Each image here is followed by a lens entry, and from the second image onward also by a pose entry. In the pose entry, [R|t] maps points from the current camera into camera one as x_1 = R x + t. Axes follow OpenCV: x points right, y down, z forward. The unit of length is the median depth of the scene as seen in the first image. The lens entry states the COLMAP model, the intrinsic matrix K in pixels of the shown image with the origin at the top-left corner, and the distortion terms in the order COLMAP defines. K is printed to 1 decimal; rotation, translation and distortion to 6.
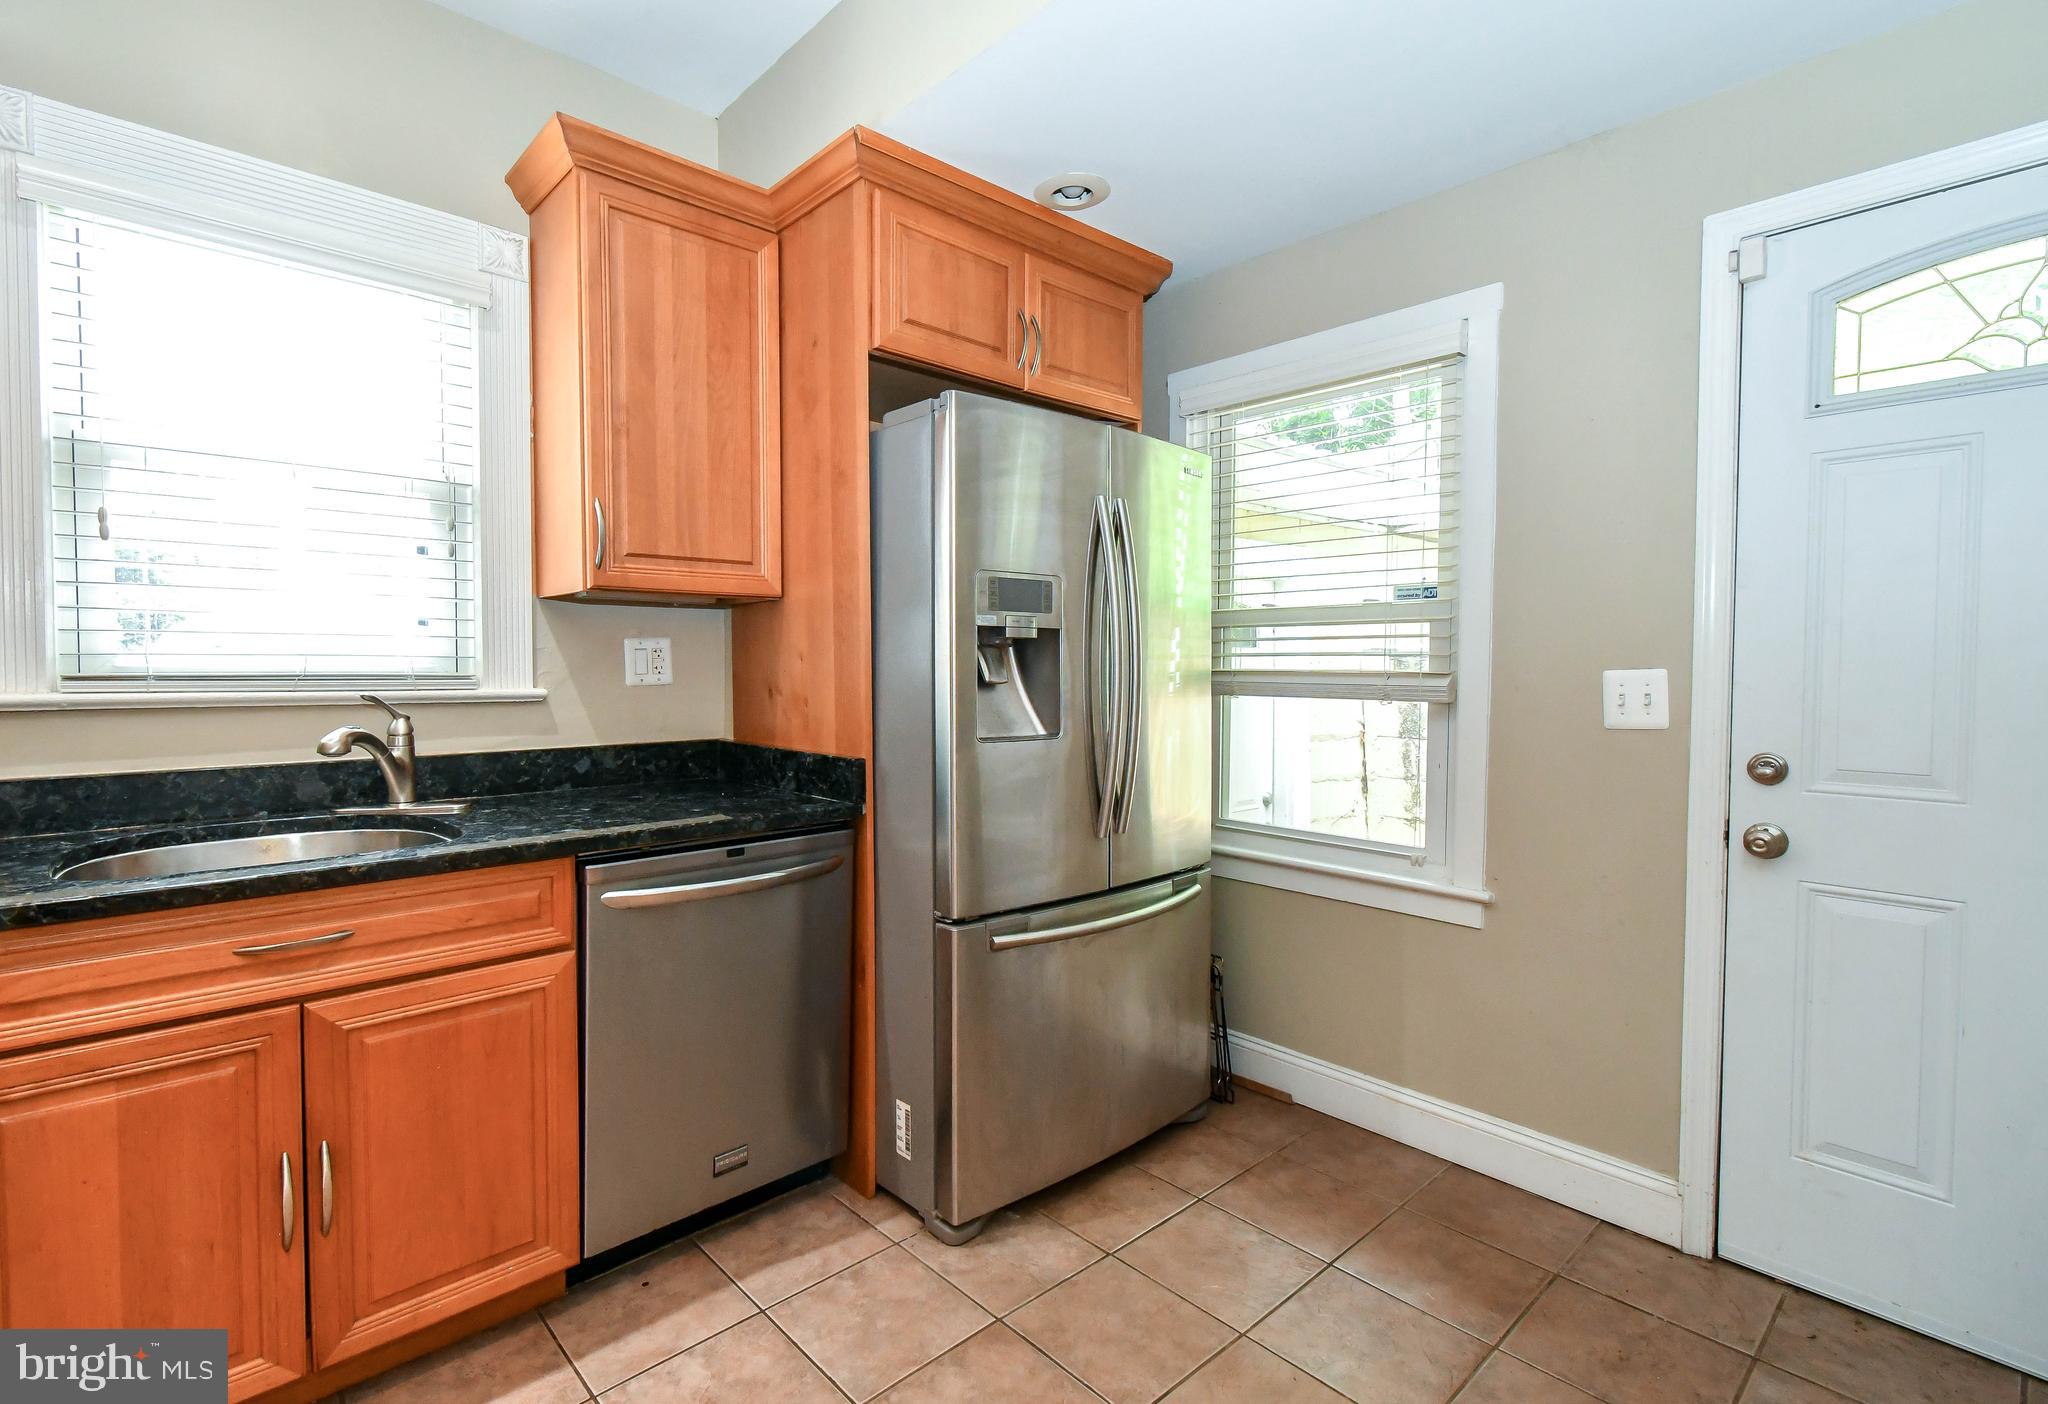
lens RADIAL K [[947.6, 0, 969.6], [0, 947.6, 697.6], [0, 0, 1]] dist [-0.000972, -0.000254]
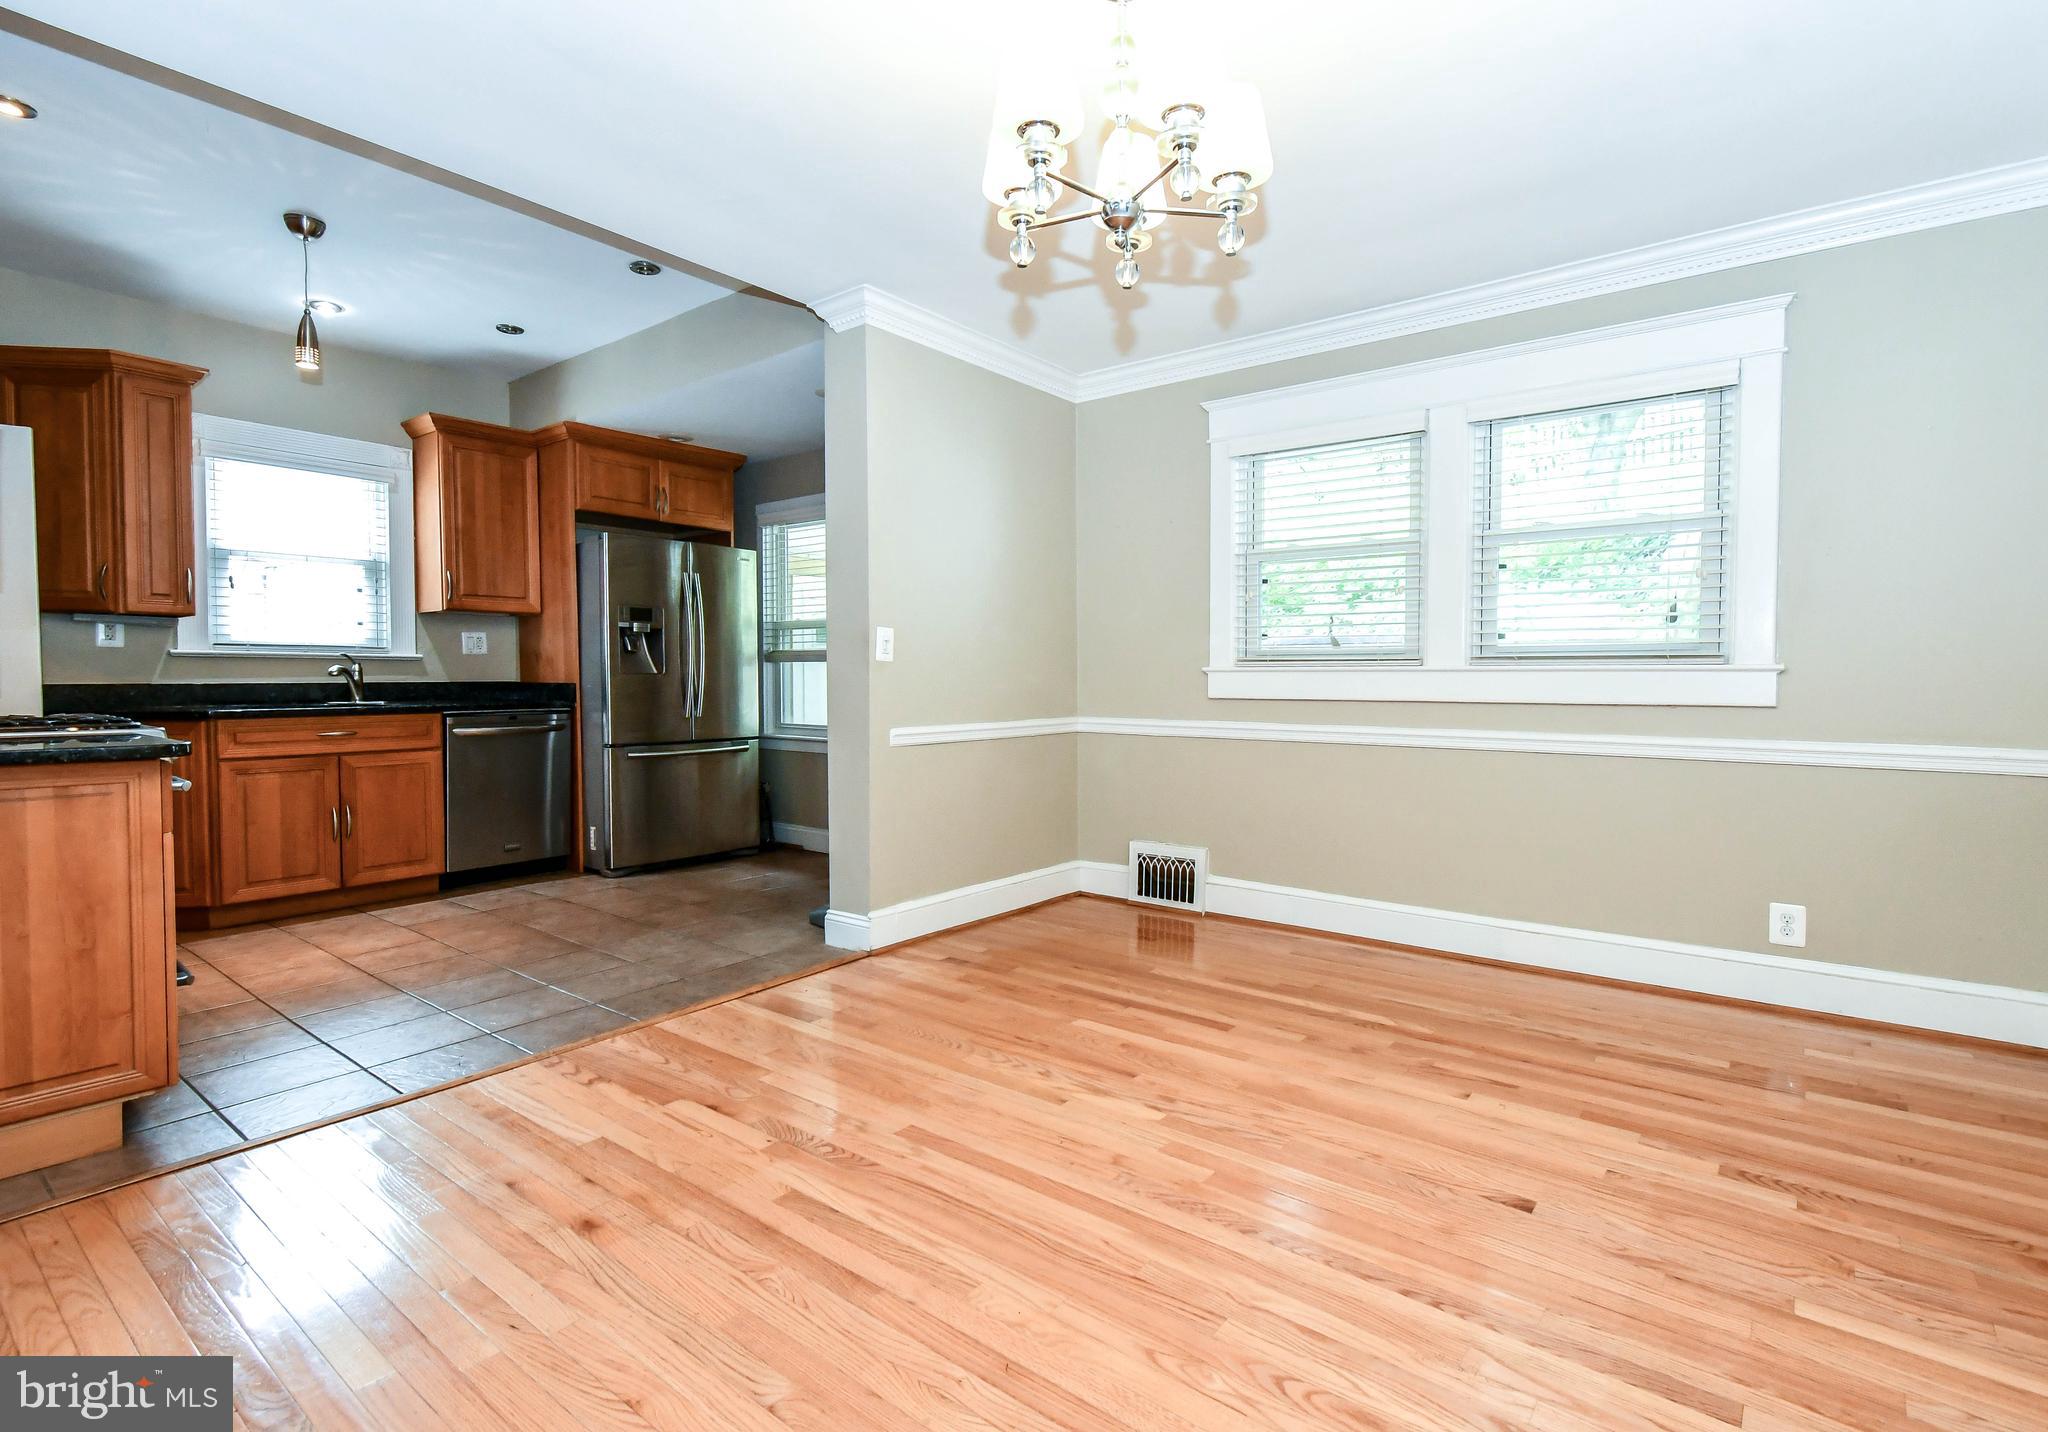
lens RADIAL K [[980.9, 0, 1054.9], [0, 980.9, 710.5], [0, 0, 1]] dist [0.006831, 0.000168]
pose [[0.980518, -0.007997, 0.196264, 0.567803], [0.007730, 0.999968, 0.002129, 0.134054], [-0.196275, -0.000570, 0.980549, -1.597752]]
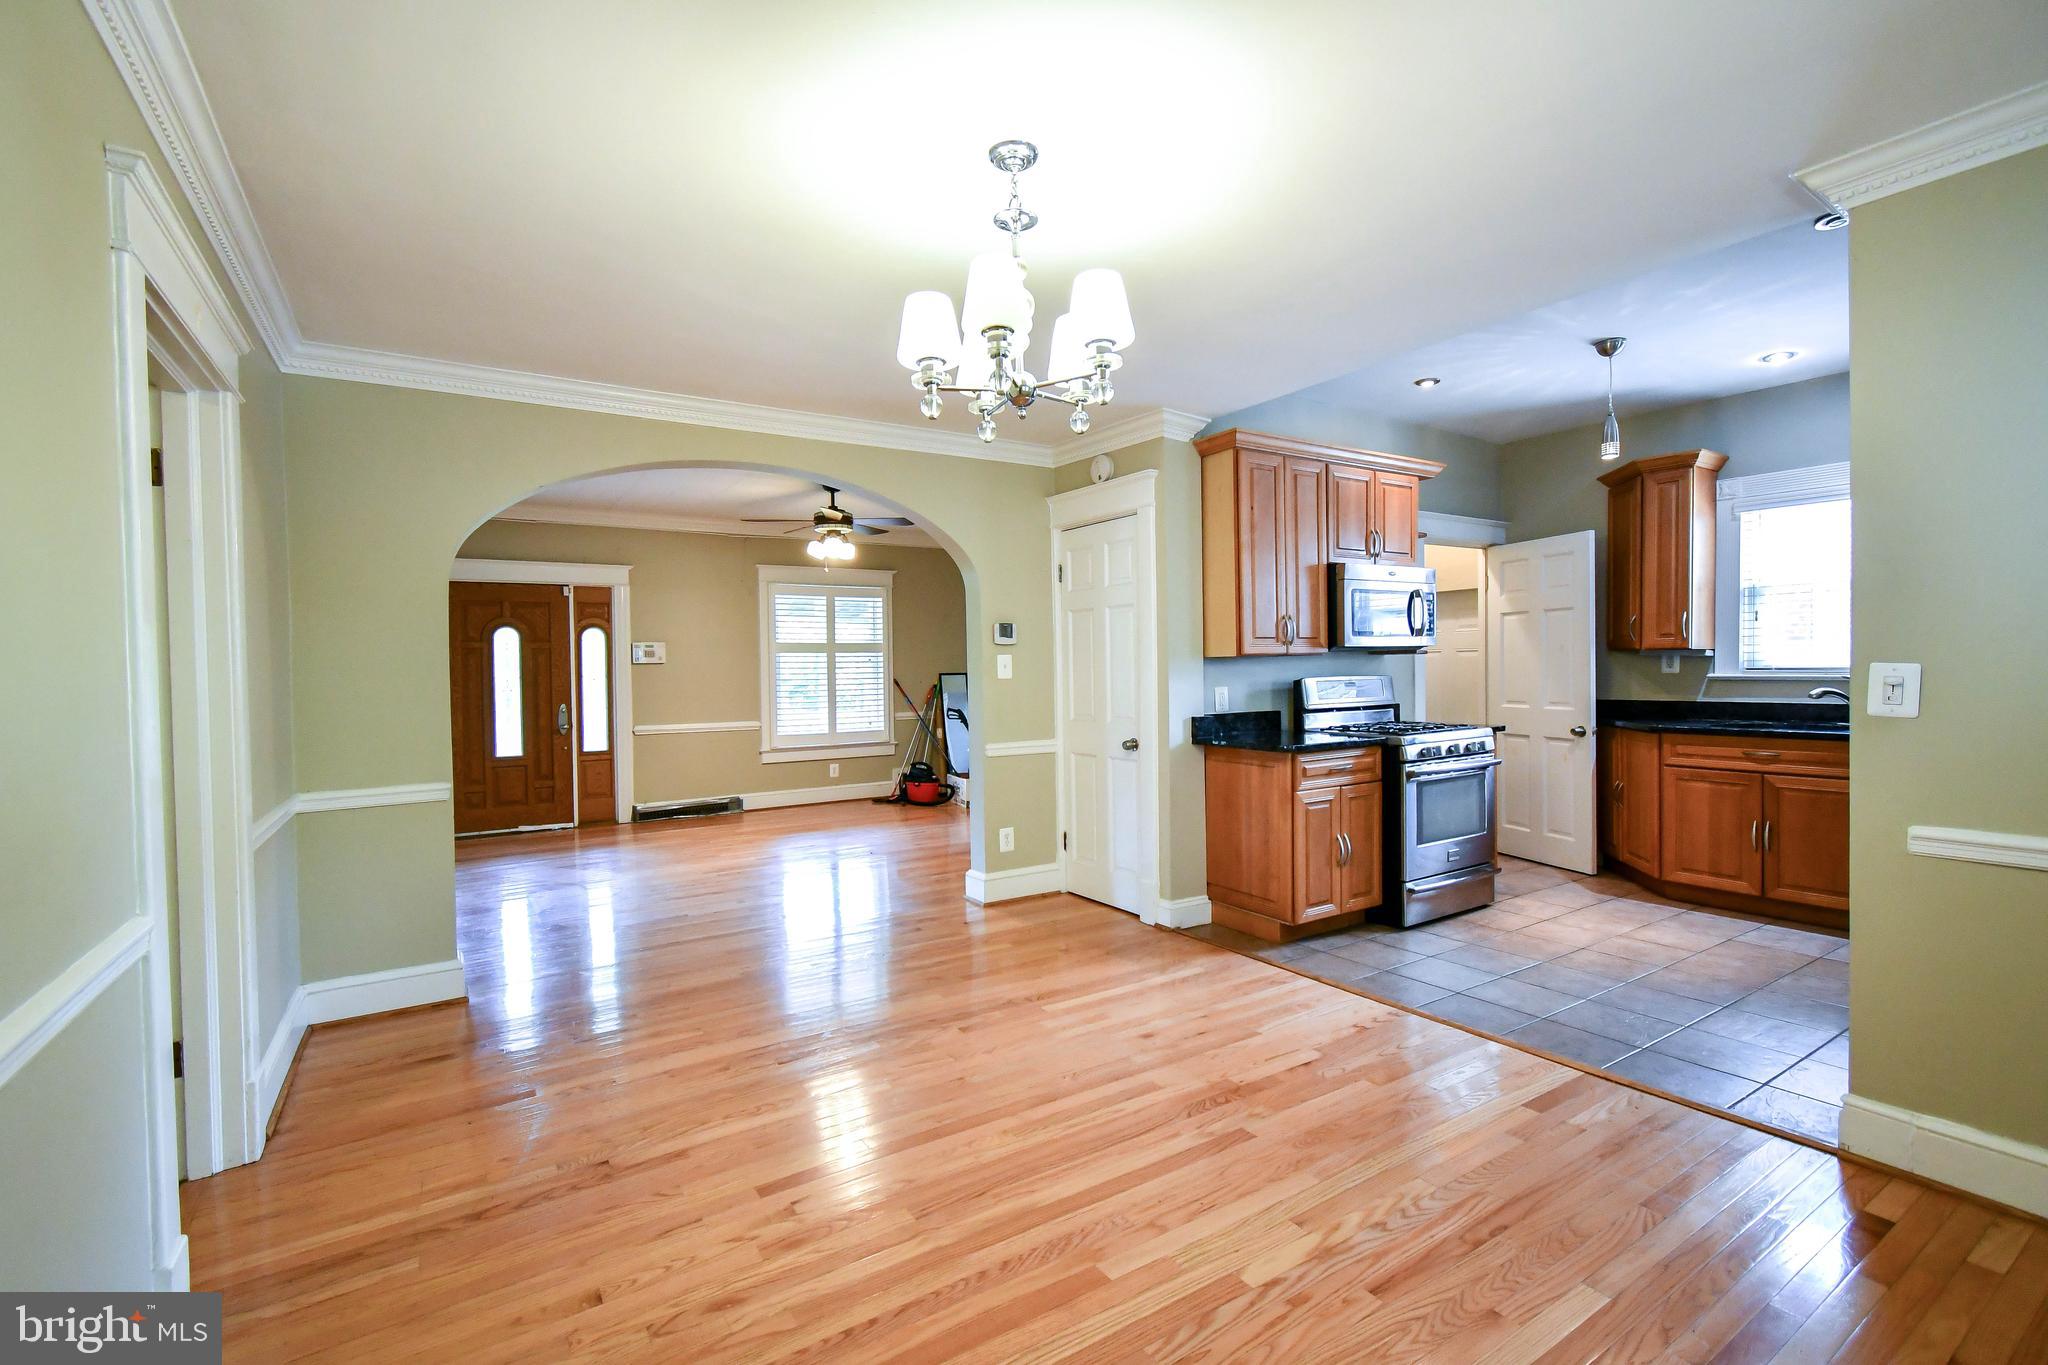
lens RADIAL K [[898.6, 0, 1022.3], [0, 898.6, 682.5], [0, 0, 1]] dist [-0.000248, -0.001010]
pose [[-0.145386, 0.015737, -0.989250, 1.739014], [-0.022534, 0.999561, 0.019213, 0.014819], [0.989118, 0.025085, -0.144968, -0.664109]]
